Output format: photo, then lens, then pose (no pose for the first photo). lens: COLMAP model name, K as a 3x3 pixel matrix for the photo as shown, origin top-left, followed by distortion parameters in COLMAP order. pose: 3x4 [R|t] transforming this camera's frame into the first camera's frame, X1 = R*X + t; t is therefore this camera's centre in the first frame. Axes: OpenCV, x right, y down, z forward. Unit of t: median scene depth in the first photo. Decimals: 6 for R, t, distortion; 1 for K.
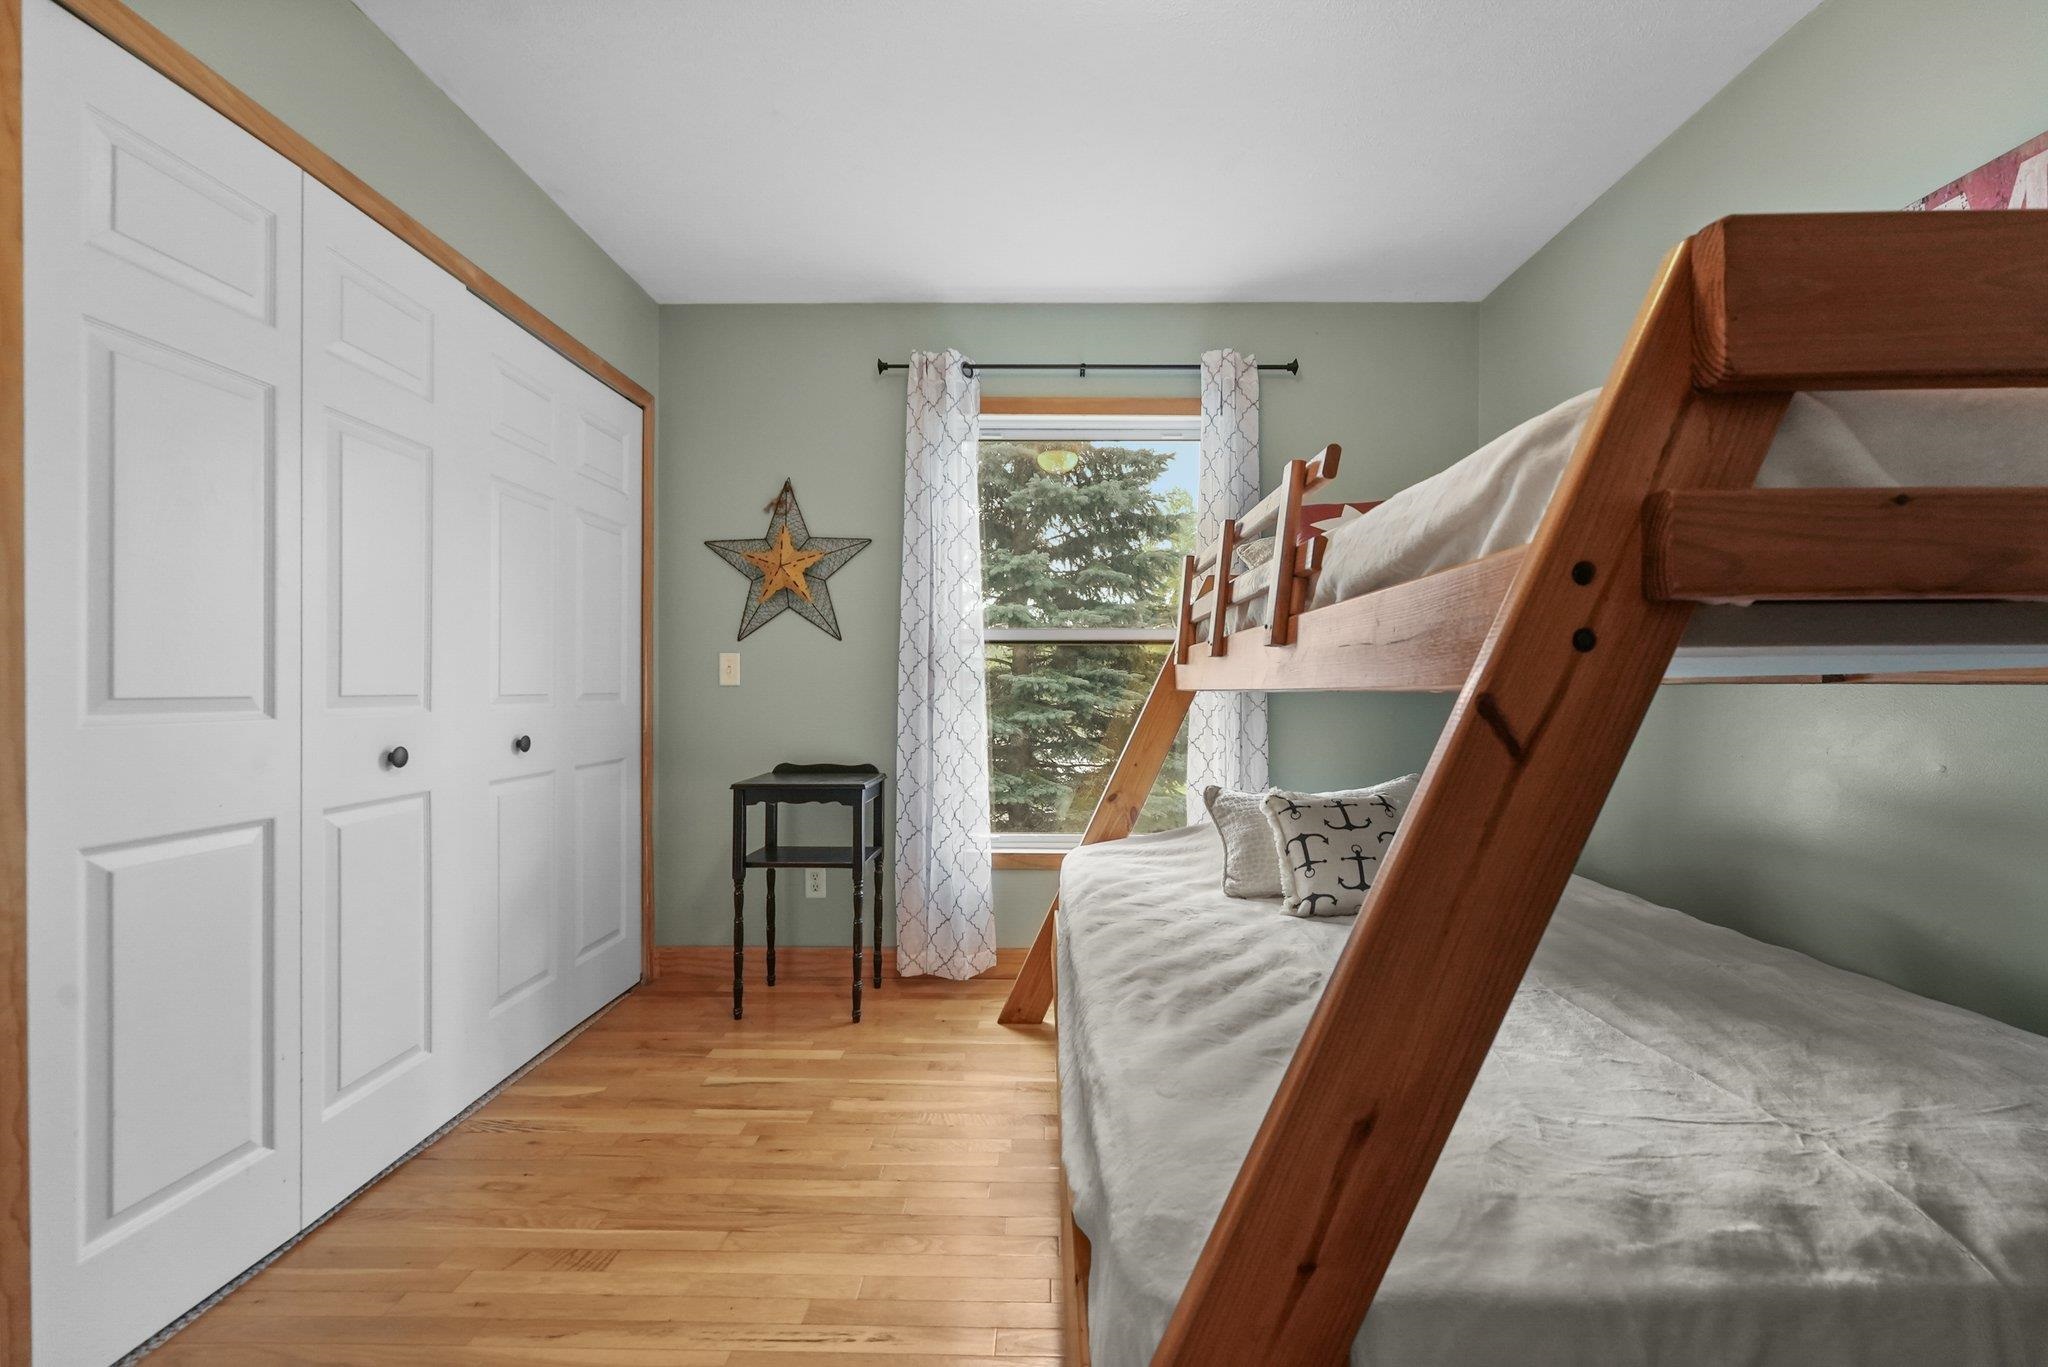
lens RADIAL K [[830.0, 0, 1024.0], [0, 830.0, 689.8], [0, 0, 1]] dist [-0.001889, 0.000191]
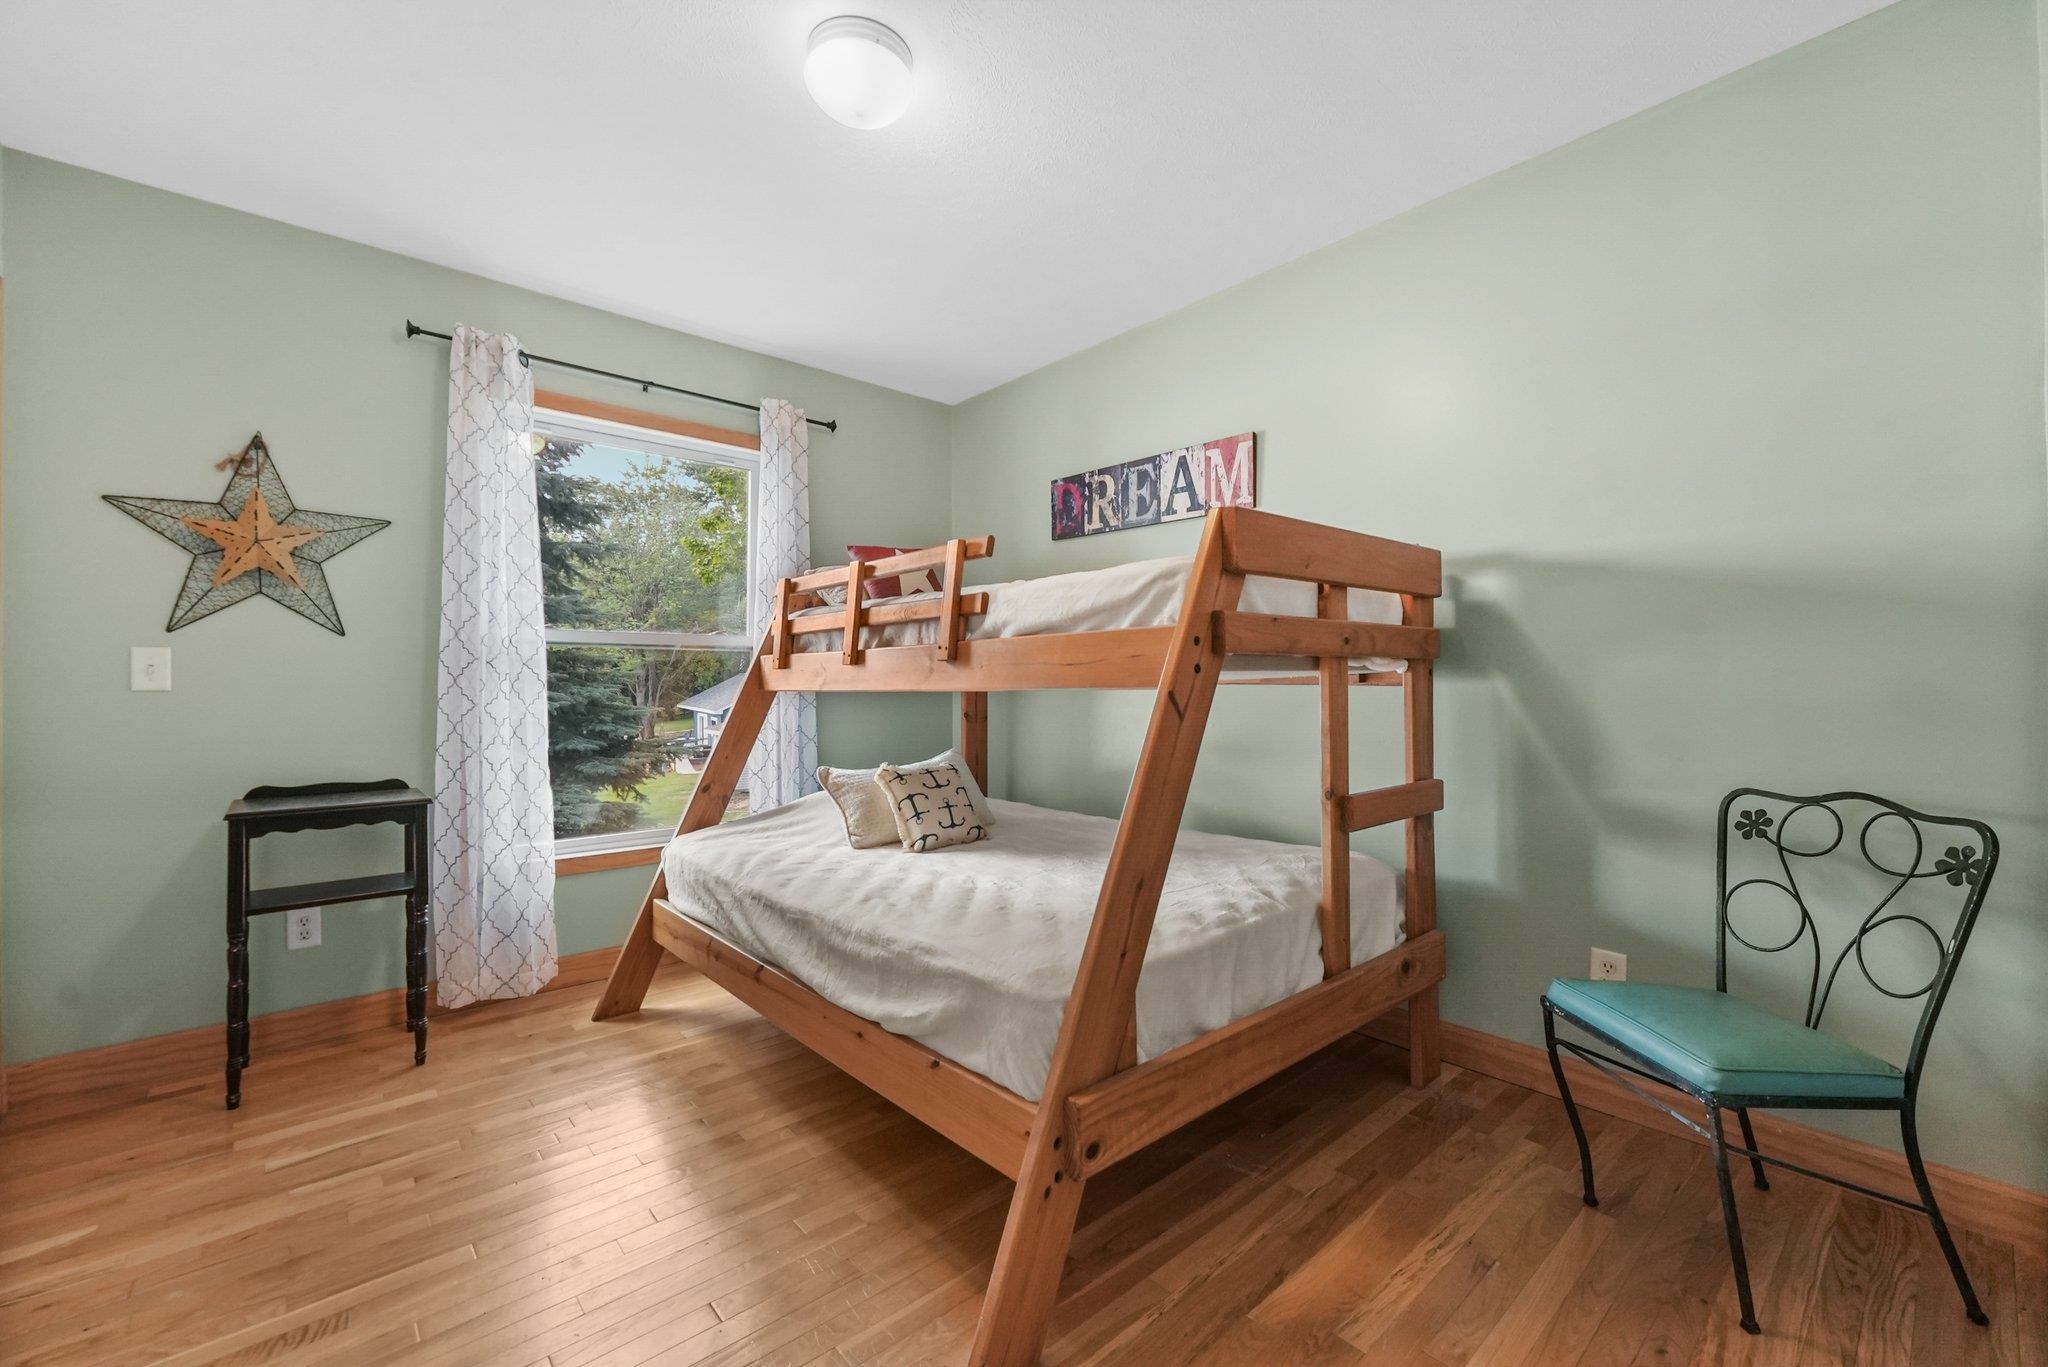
lens RADIAL K [[830.0, 0, 1032.1], [0, 830.0, 680.3], [0, 0, 1]] dist [-0.001889, 0.000191]
pose [[0.738417, -0.001503, 0.674342, -0.299089], [0.008129, 0.999945, -0.006673, -0.003156], [-0.674295, 0.010409, 0.738389, -0.105244]]
